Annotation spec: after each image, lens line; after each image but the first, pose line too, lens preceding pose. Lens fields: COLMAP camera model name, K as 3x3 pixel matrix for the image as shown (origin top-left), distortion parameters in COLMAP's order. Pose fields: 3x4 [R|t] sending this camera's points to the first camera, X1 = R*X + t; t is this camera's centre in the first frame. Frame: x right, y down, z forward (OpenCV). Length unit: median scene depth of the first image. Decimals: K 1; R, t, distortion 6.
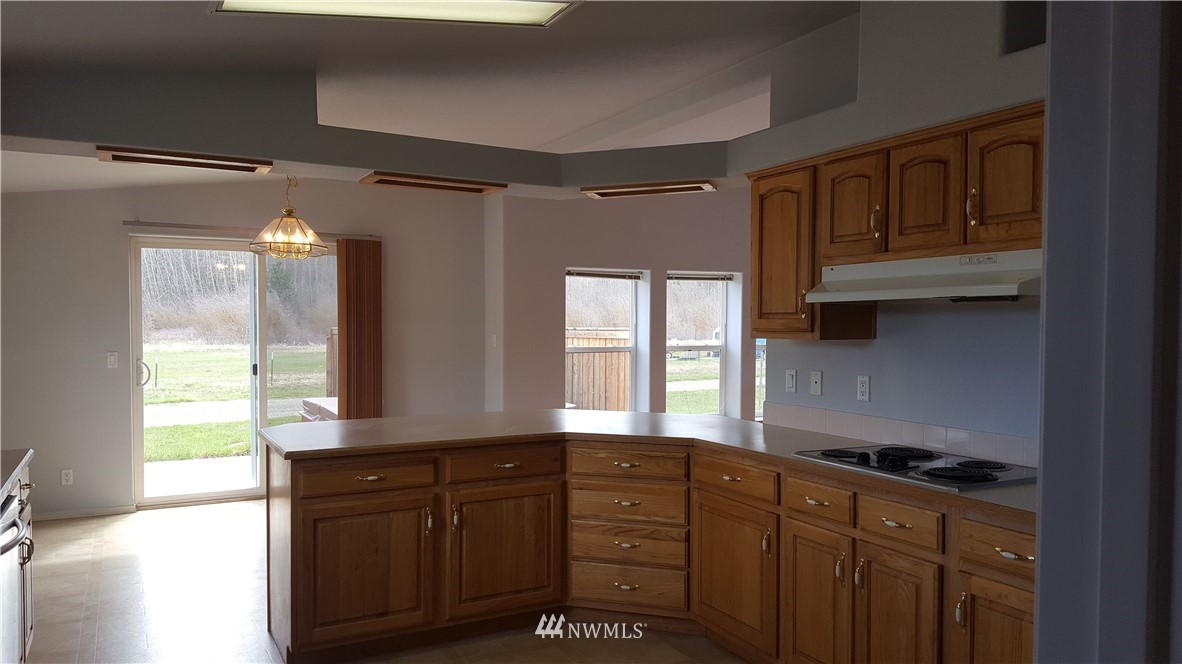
lens RADIAL K [[870.0, 0, 594.6], [0, 870.0, 352.1], [0, 0, 1]] dist [0.095269, -0.093684]
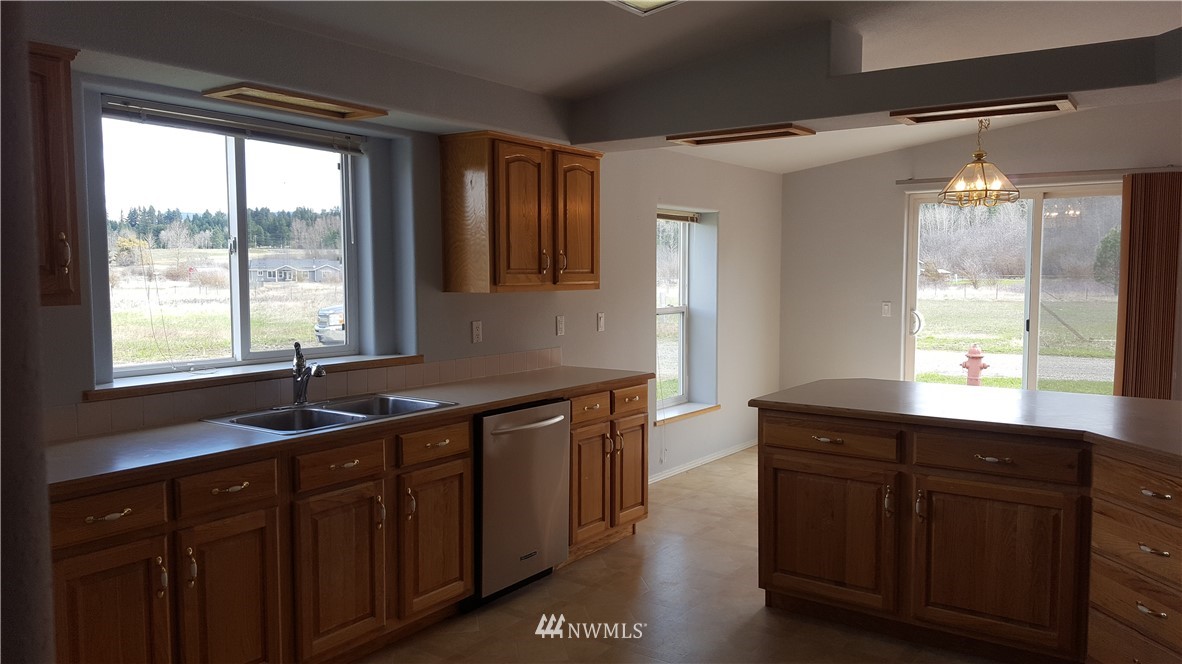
lens RADIAL K [[879.5, 0, 591.0], [0, 879.5, 332.0], [0, 0, 1]] dist [0.101421, -0.106113]
pose [[0.449897, 0.063776, -0.890800, 0.441433], [-0.032614, 0.997955, 0.054976, -0.018653], [0.892485, 0.004319, 0.451057, 0.288663]]
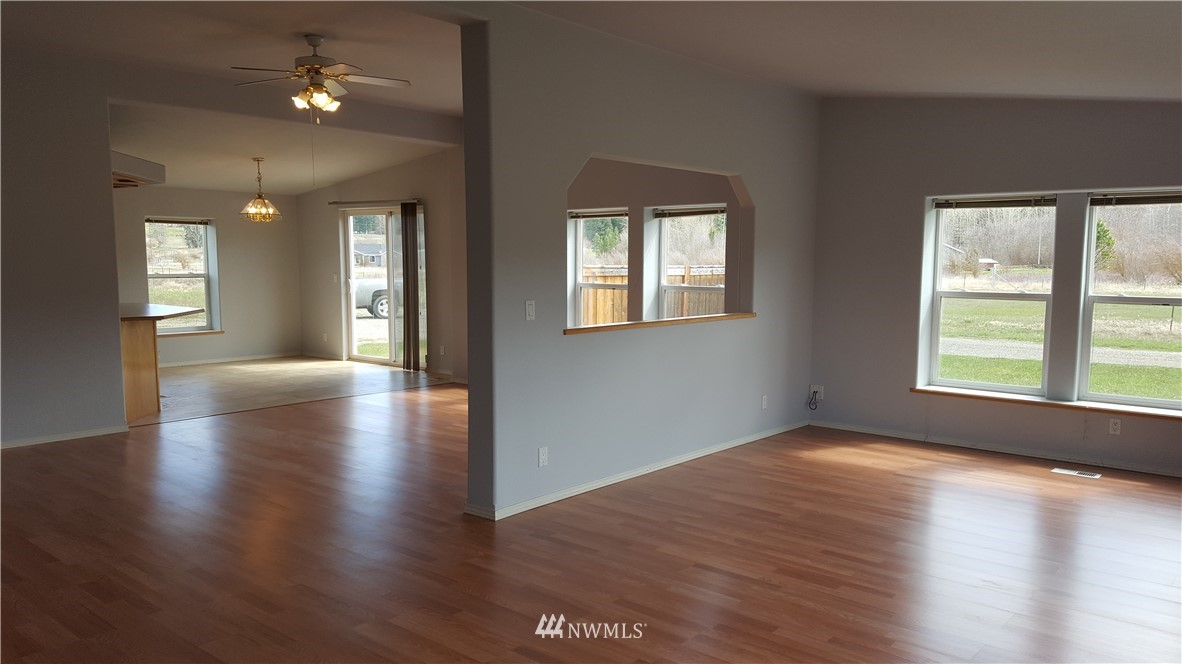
lens RADIAL K [[870.0, 0, 594.6], [0, 870.0, 352.1], [0, 0, 1]] dist [0.095269, -0.093684]
pose [[0.393963, 0.103789, -0.913247, 2.225895], [-0.039063, 0.994597, 0.096183, -0.055624], [0.918296, -0.002218, 0.395889, 1.243414]]
